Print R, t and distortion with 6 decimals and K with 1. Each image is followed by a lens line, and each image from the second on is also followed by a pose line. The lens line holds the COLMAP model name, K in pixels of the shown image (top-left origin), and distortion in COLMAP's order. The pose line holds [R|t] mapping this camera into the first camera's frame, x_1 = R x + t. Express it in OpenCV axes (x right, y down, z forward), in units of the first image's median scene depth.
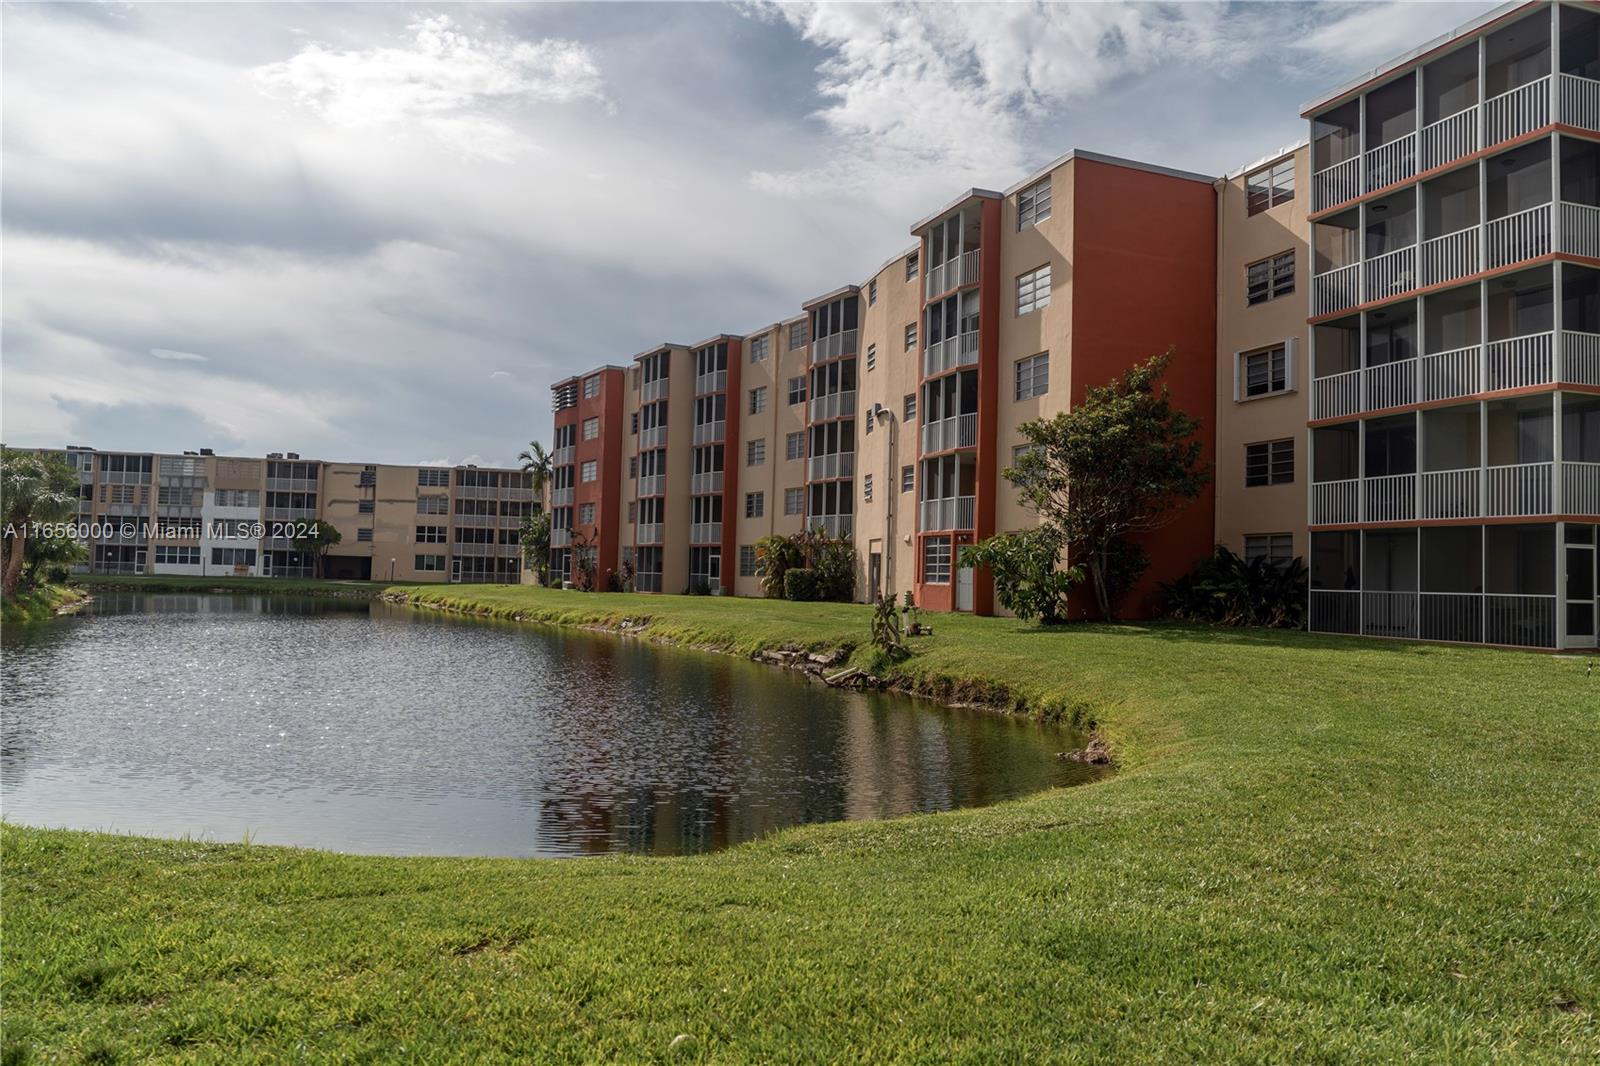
lens RADIAL K [[1099.1, 0, 799.8], [0, 1099.1, 530.4], [0, 0, 1]] dist [-0.017545, 0.016123]
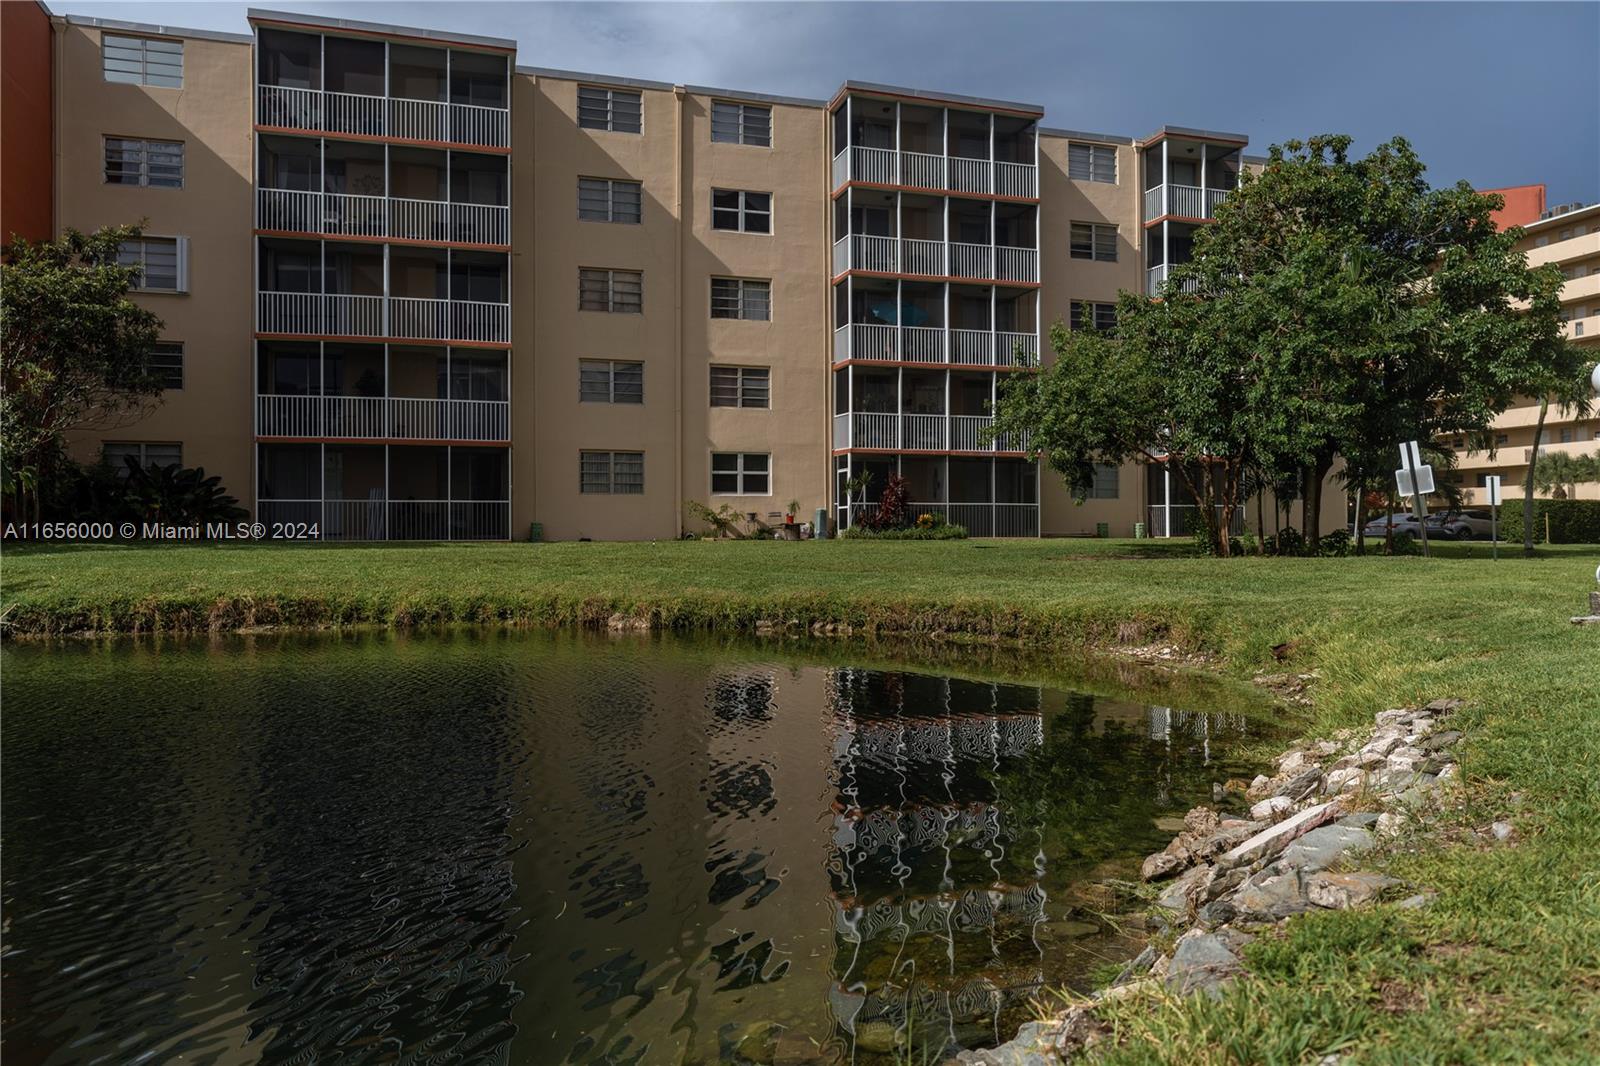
lens RADIAL K [[1099.1, 0, 799.8], [0, 1099.1, 535.2], [0, 0, 1]] dist [-0.017545, 0.016123]
pose [[0.074714, -0.024006, 0.996916, -0.540067], [-0.039034, 0.998874, 0.026978, 0.042486], [-0.996441, -0.040929, 0.073693, 0.450951]]
